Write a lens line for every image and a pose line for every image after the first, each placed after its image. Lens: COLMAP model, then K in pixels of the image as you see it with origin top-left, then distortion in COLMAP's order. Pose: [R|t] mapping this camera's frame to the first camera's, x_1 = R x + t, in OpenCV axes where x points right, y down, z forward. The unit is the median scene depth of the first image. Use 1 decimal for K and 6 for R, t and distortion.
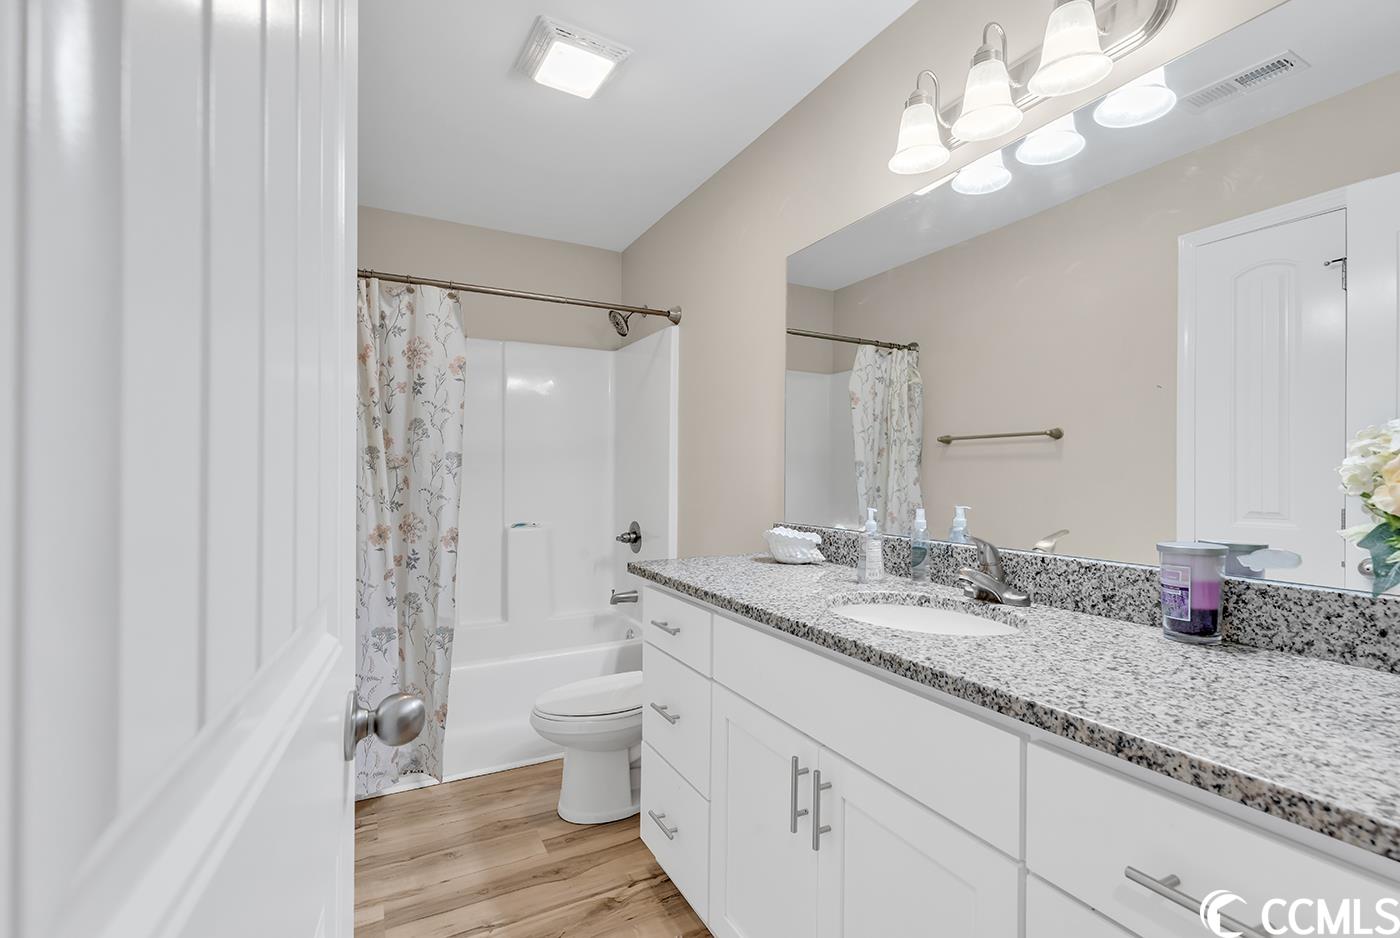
lens RADIAL K [[623.0, 0, 689.9], [0, 623.0, 475.8], [0, 0, 1]] dist [0.004329, -0.001076]
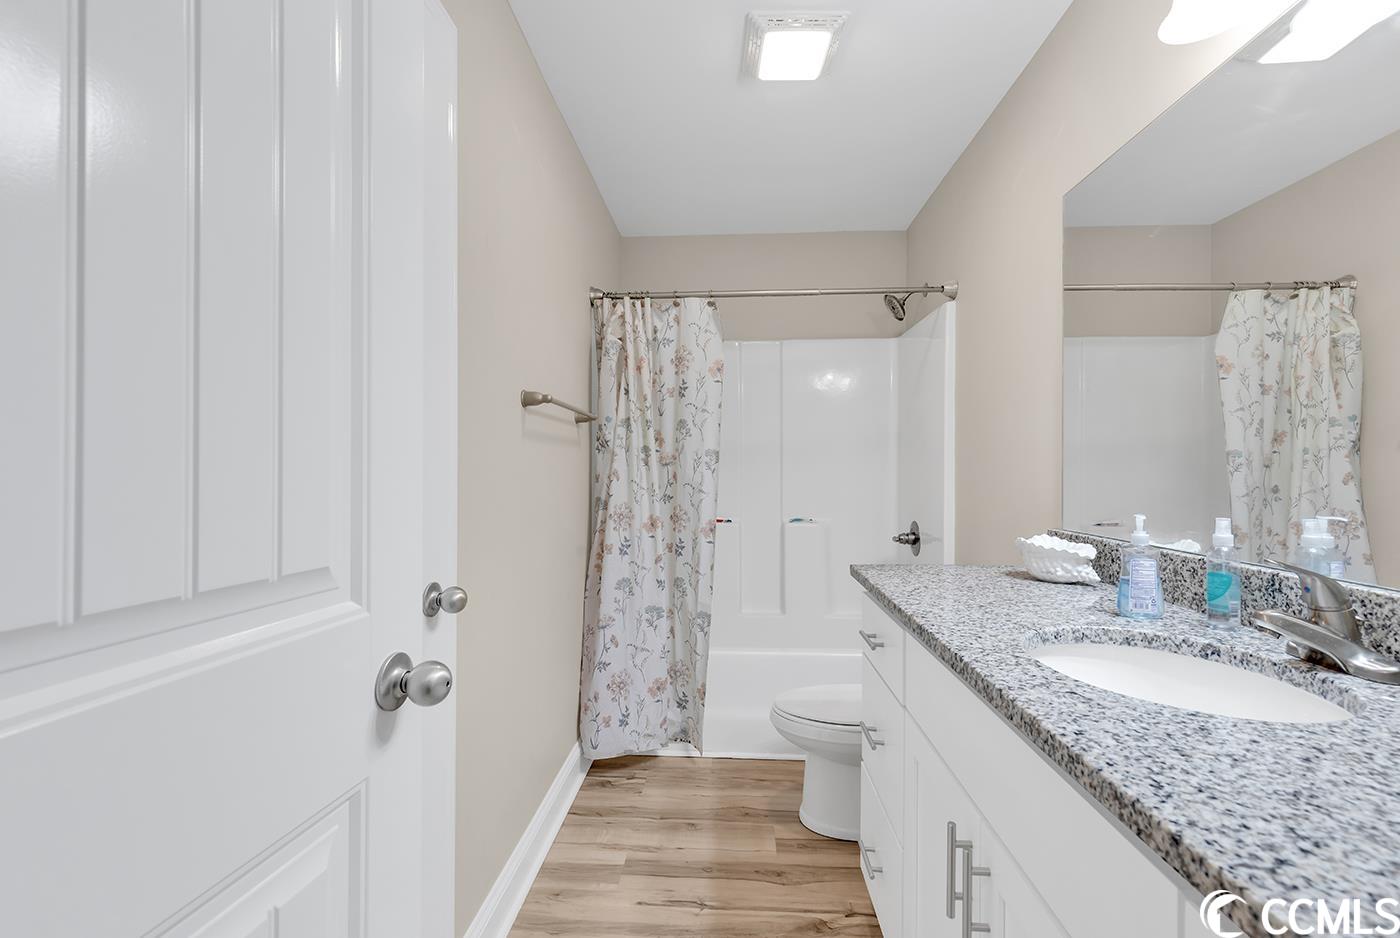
lens RADIAL K [[620.5, 0, 699.2], [0, 620.5, 468.7], [0, 0, 1]] dist [0.008683, -0.003511]
pose [[0.859652, -0.004104, -0.510863, 0.170139], [0.001544, 0.999984, -0.005435, 0.000995], [0.510877, 0.003884, 0.859645, 0.084619]]
